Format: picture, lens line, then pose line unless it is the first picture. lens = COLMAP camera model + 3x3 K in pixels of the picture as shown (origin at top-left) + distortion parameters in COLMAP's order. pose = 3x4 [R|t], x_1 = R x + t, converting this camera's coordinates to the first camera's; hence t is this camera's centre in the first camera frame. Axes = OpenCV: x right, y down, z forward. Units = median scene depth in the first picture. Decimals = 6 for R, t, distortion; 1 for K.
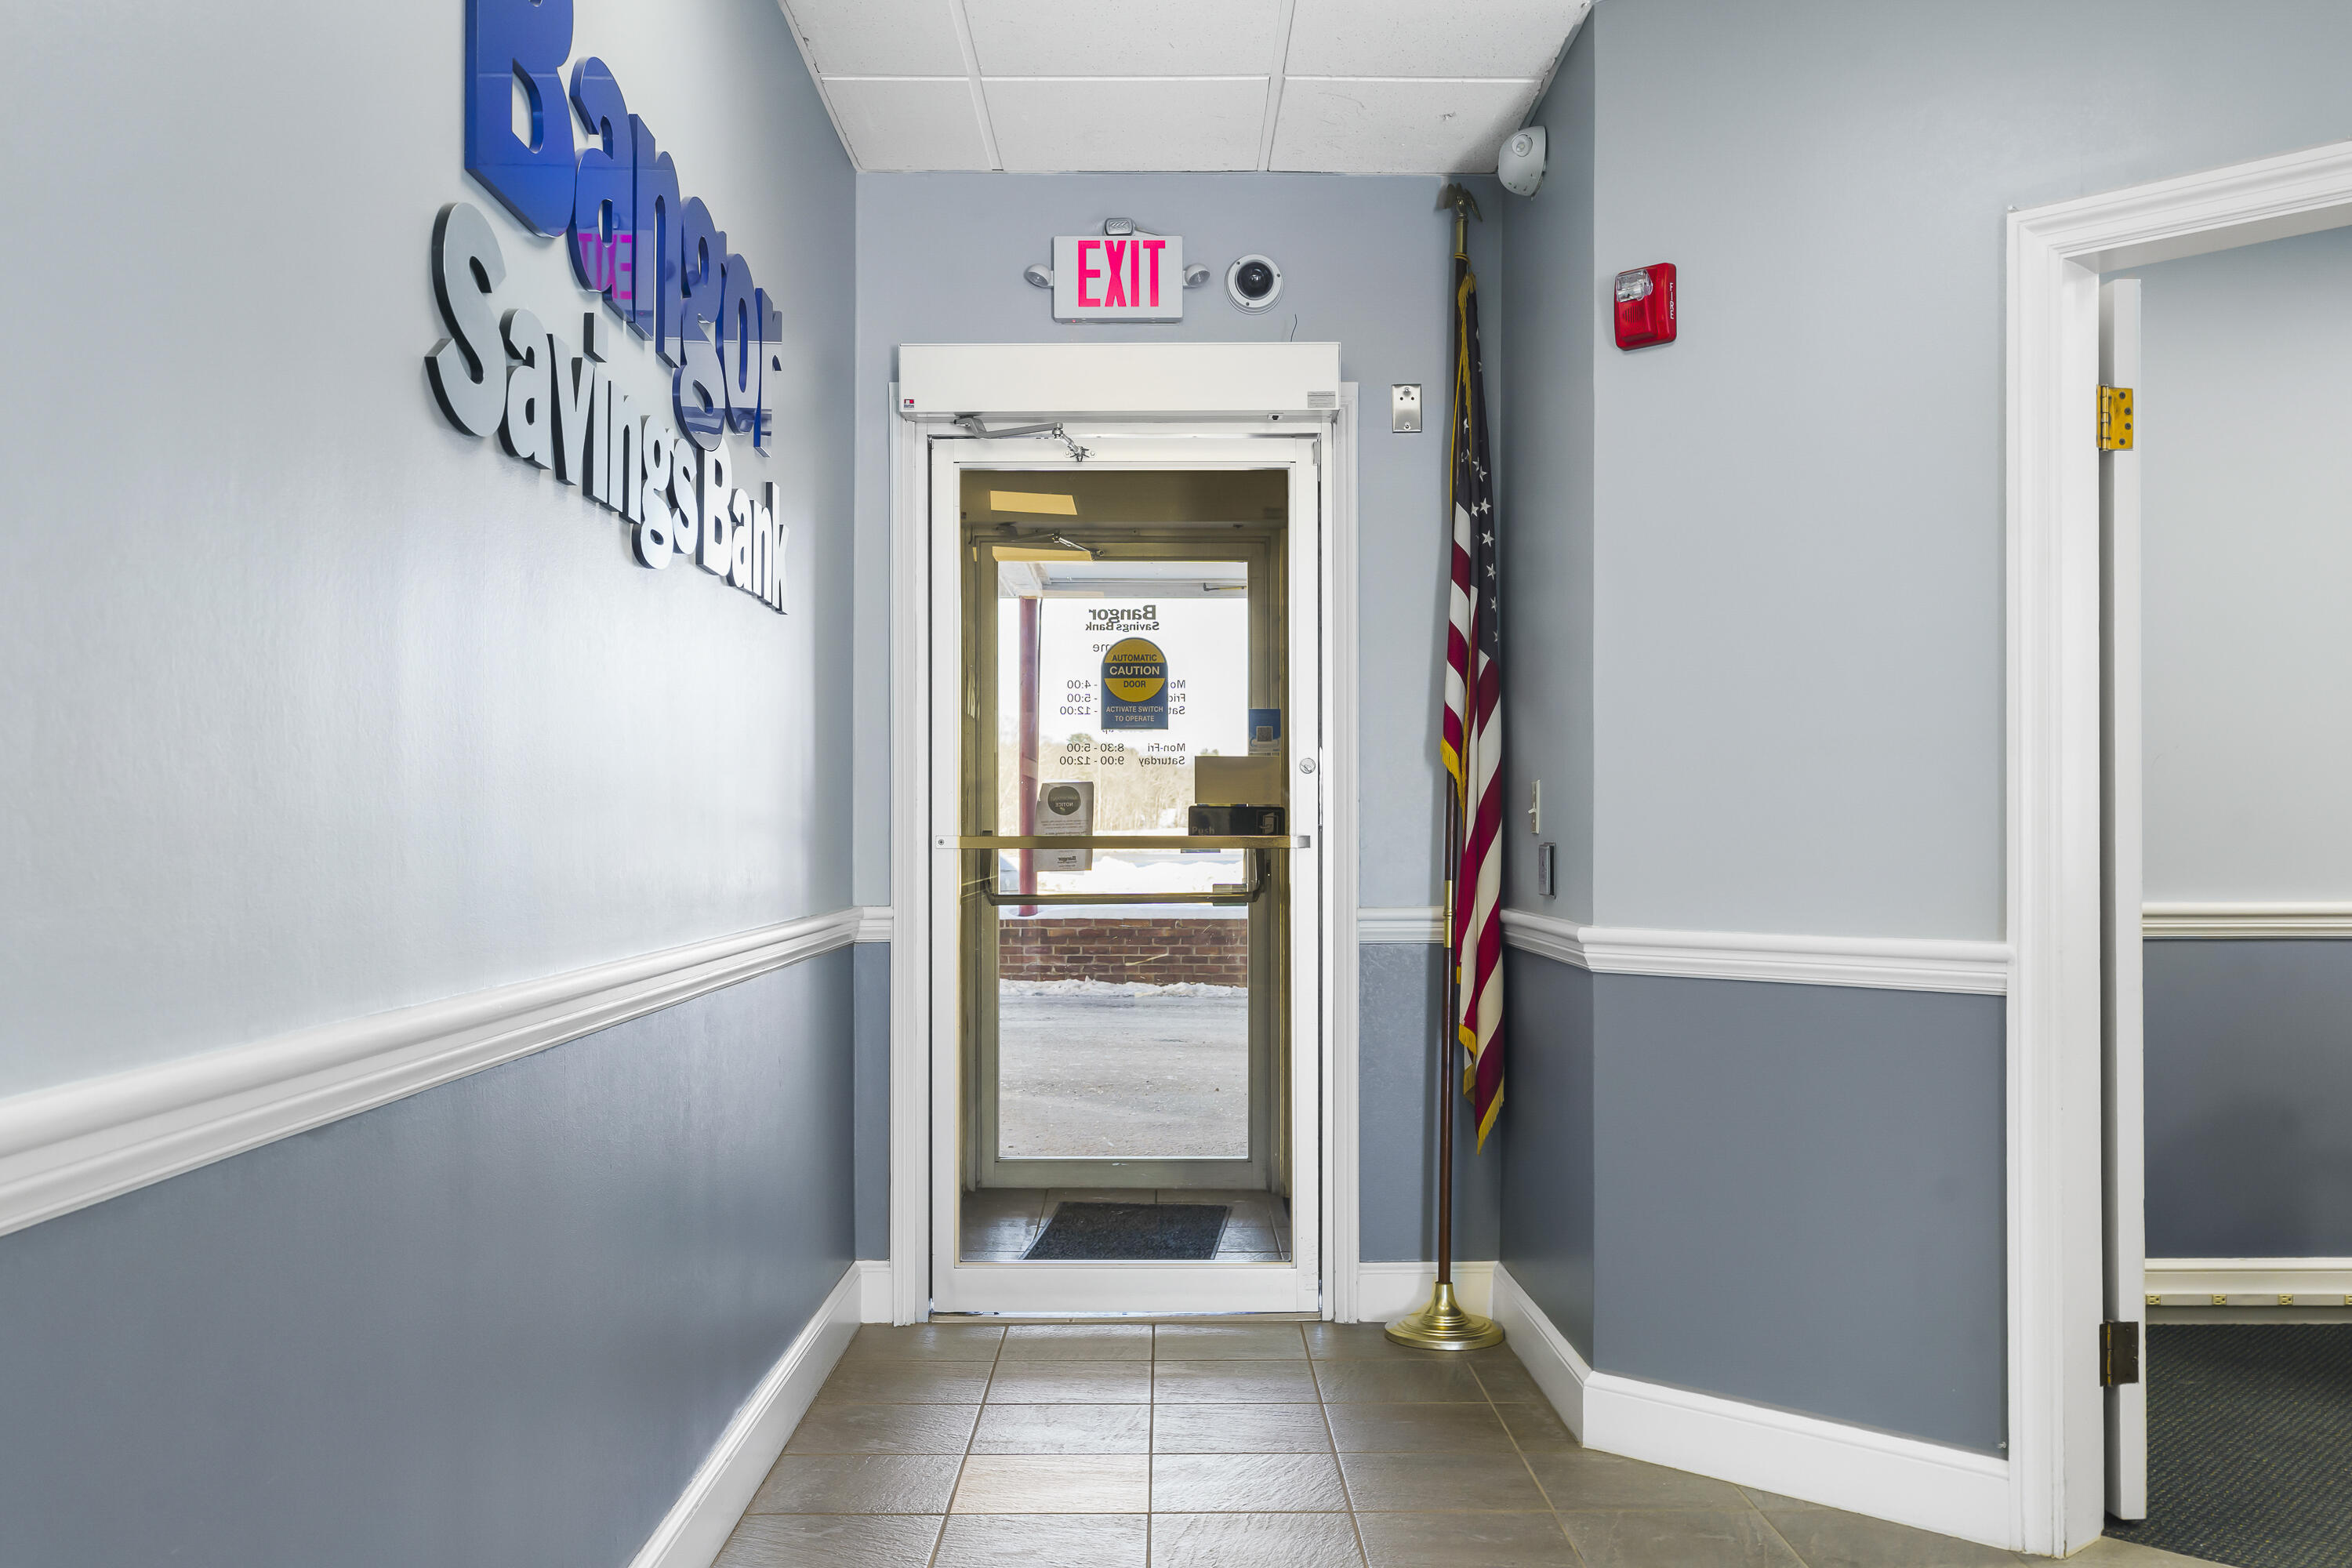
lens RADIAL K [[2109.6, 0, 1176.0], [0, 2109.6, 784.0], [0, 0, 1]] dist [-0.001644, 0.000513]
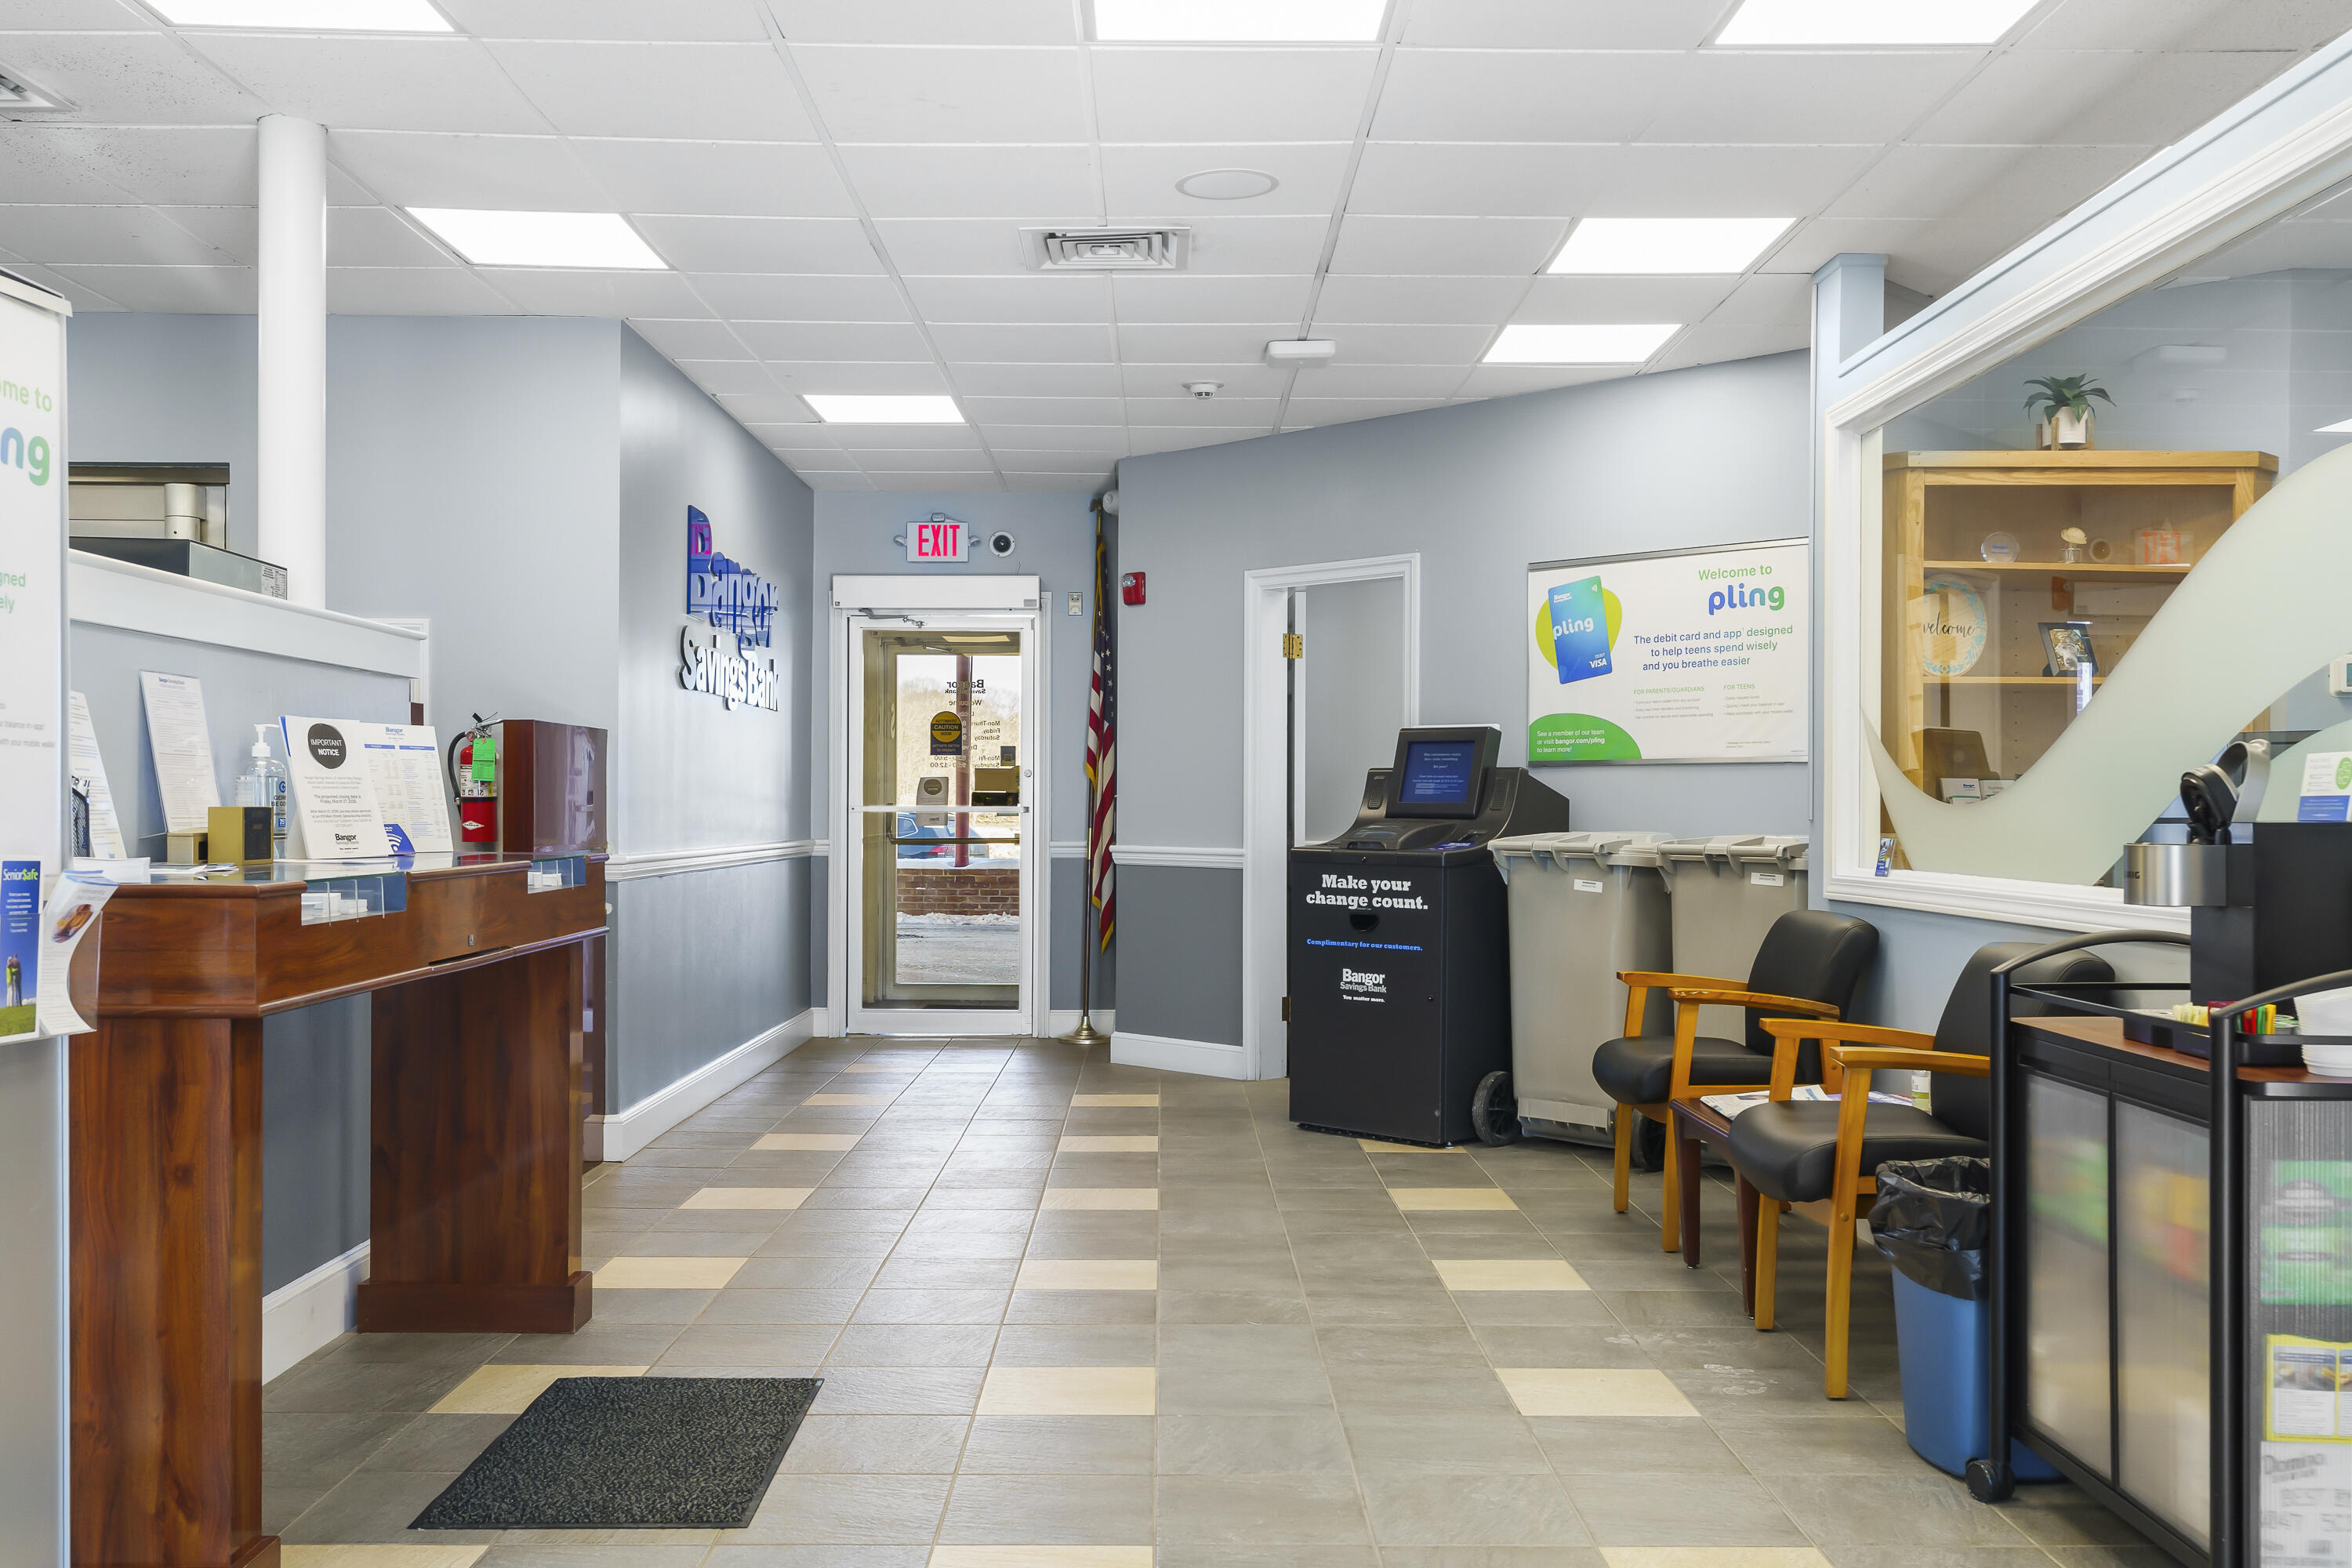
lens RADIAL K [[2160.6, 0, 1176.0], [0, 2160.6, 784.0], [0, 0, 1]] dist [-0.001498, -0.001262]
pose [[0.999961, 0.007889, -0.003944, 0.224627], [-0.007840, 0.999893, 0.012365, -0.026640], [0.004041, -0.012334, 0.999916, -1.180636]]
